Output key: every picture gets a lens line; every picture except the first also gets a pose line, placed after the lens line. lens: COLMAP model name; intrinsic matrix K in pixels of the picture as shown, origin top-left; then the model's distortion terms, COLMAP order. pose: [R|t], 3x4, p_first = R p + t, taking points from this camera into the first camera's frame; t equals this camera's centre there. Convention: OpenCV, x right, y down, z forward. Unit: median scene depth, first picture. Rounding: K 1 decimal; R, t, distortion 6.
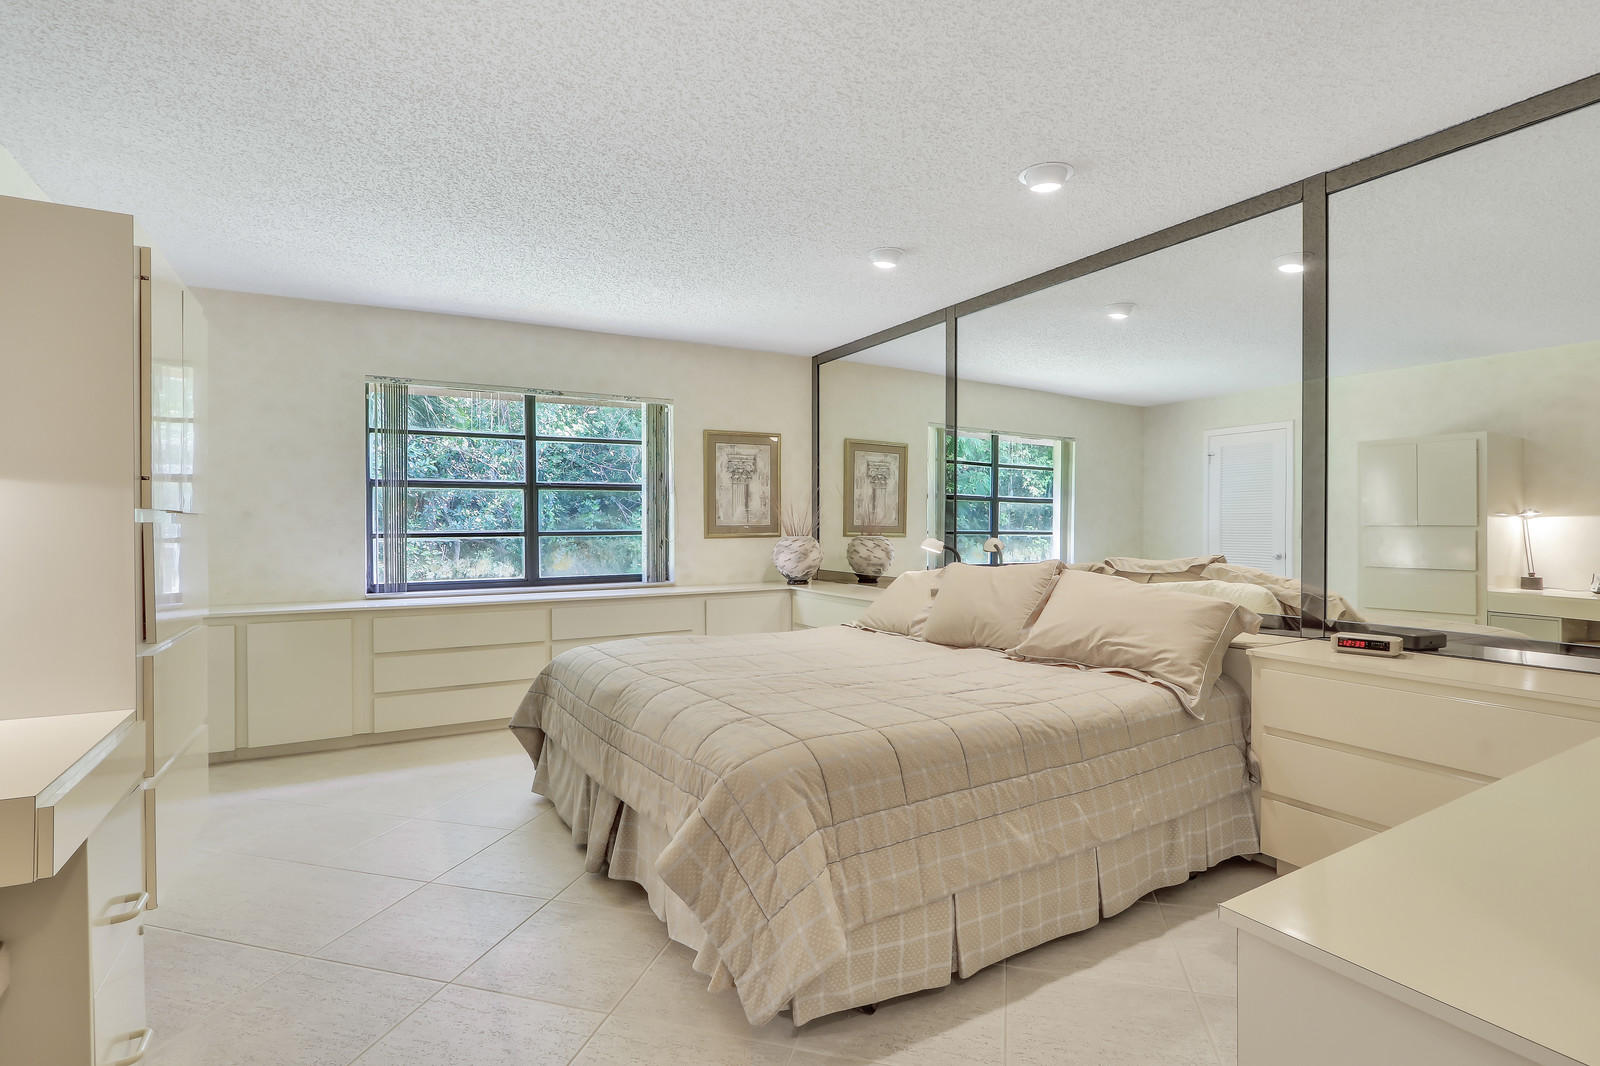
lens RADIAL K [[778.2, 0, 797.3], [0, 778.2, 529.5], [0, 0, 1]] dist [-0.017376, 0.004381]
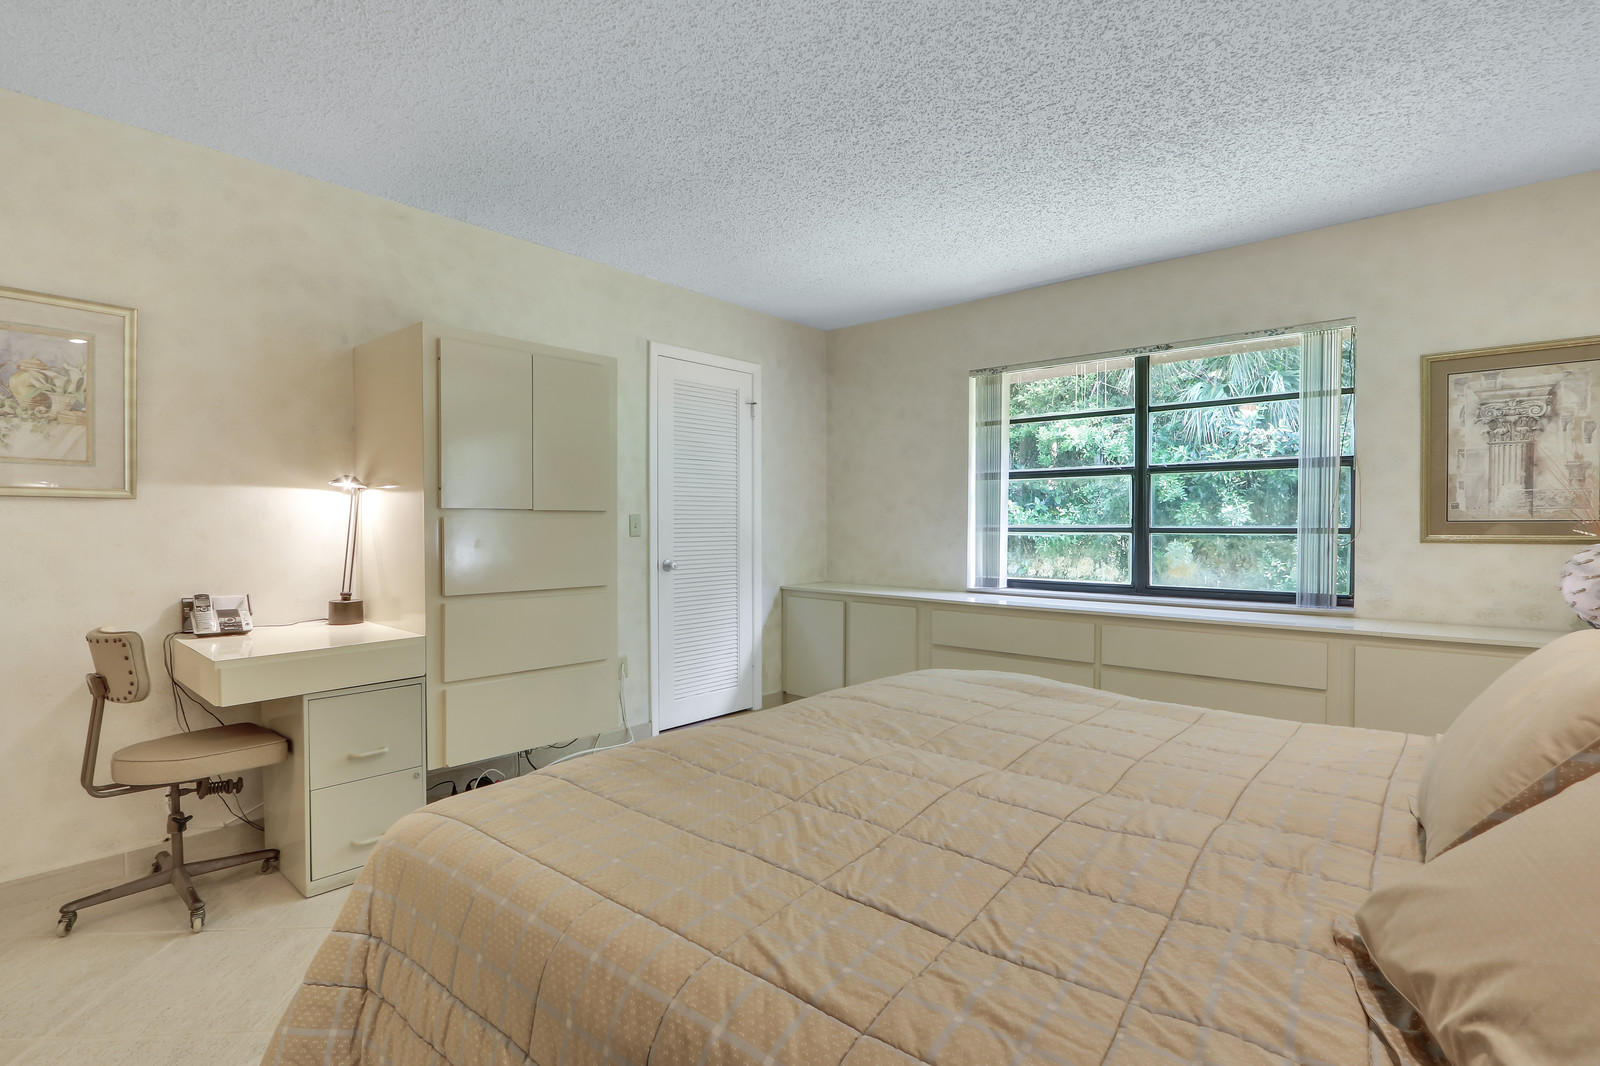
lens RADIAL K [[778.2, 0, 795.5], [0, 778.2, 531.1], [0, 0, 1]] dist [-0.017376, 0.004381]
pose [[0.332450, 0.014692, -0.943007, 0.290710], [-0.008207, 0.999886, 0.012685, -0.000370], [0.943085, 0.003522, 0.332532, 0.390460]]
